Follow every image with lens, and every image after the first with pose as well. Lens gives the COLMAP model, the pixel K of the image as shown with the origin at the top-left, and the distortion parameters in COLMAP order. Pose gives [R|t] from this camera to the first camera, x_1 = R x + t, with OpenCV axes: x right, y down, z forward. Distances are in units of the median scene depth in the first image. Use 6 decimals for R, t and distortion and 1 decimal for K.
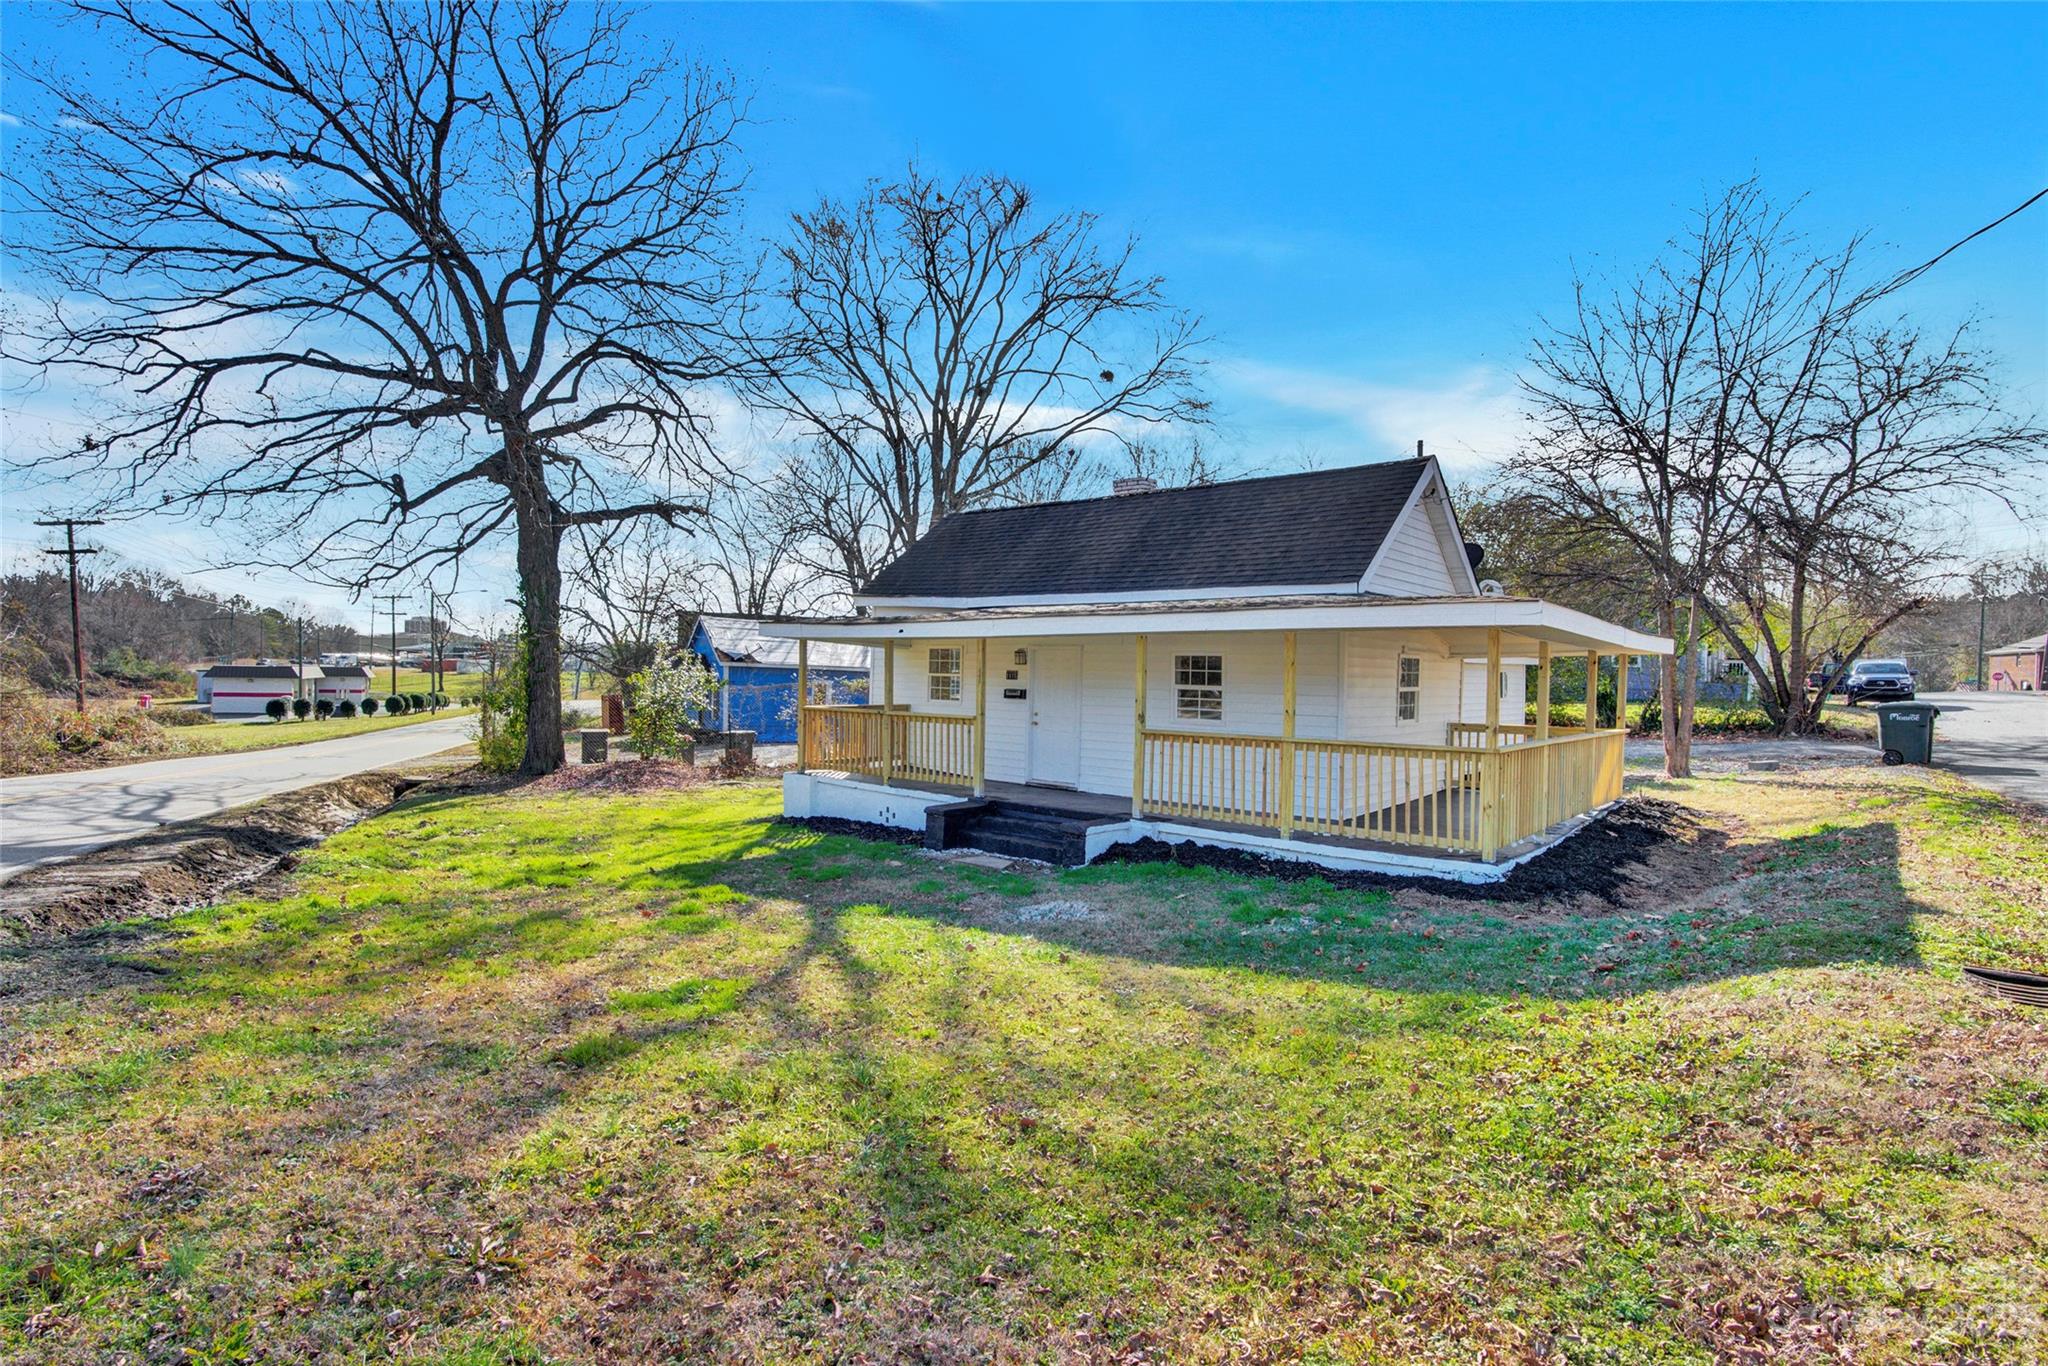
lens RADIAL K [[1004.1, 0, 1025.7], [0, 1004.1, 685.5], [0, 0, 1]] dist [0.000421, 0.000018]
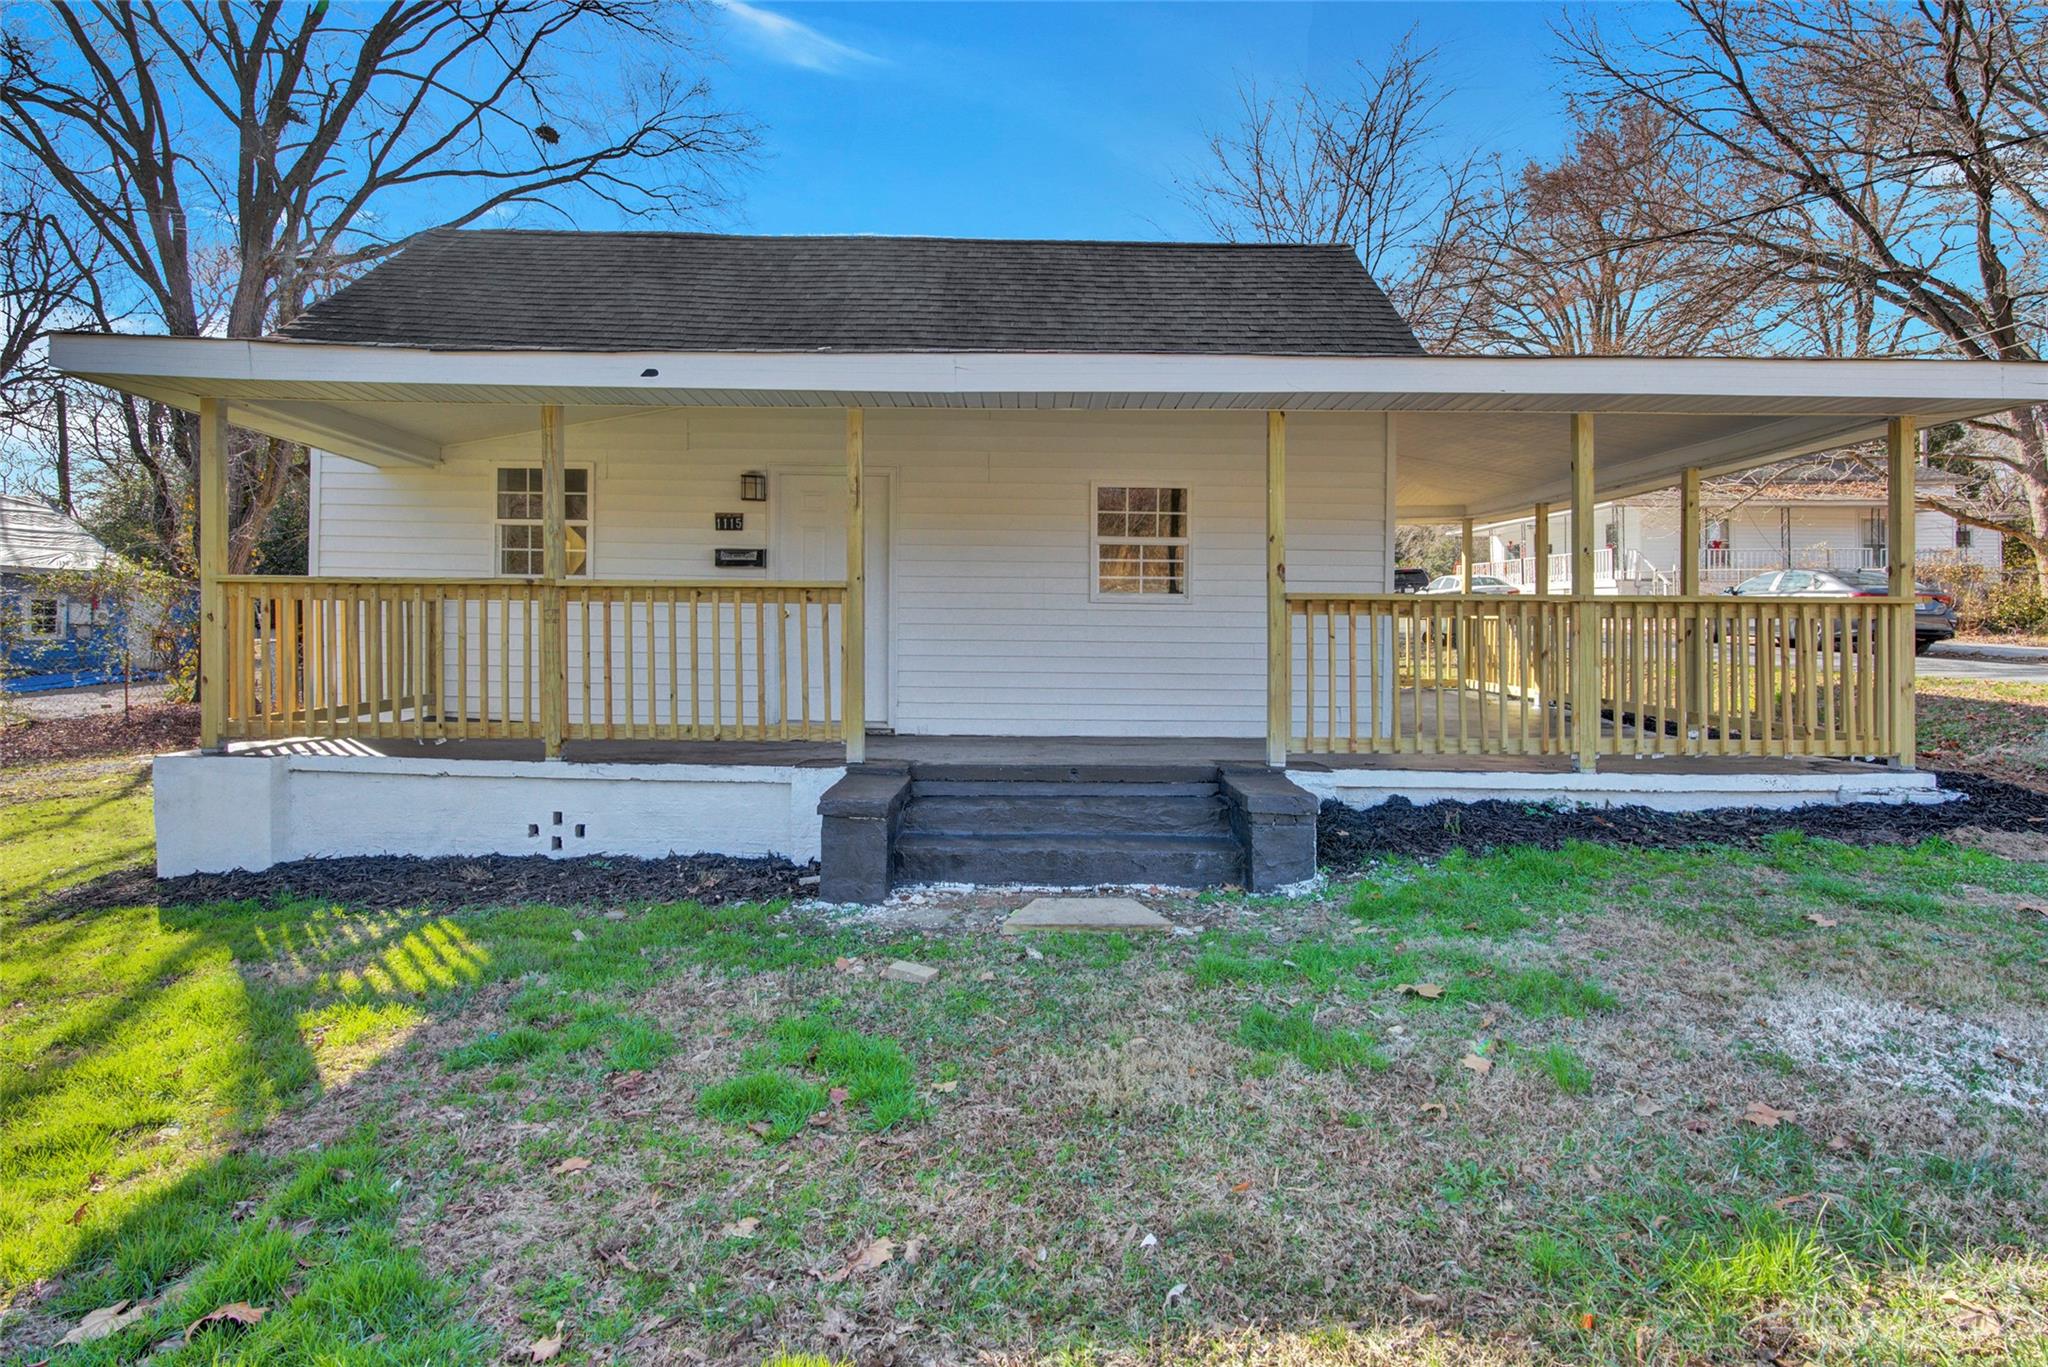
lens RADIAL K [[1008.7, 0, 997.3], [0, 1008.7, 618.7], [0, 0, 1]] dist [0.000478, 0.000015]
pose [[0.757888, -0.011662, 0.652280, -0.306786], [0.014270, 0.999897, 0.001297, 0.050119], [-0.652228, 0.008326, 0.757977, 0.651418]]
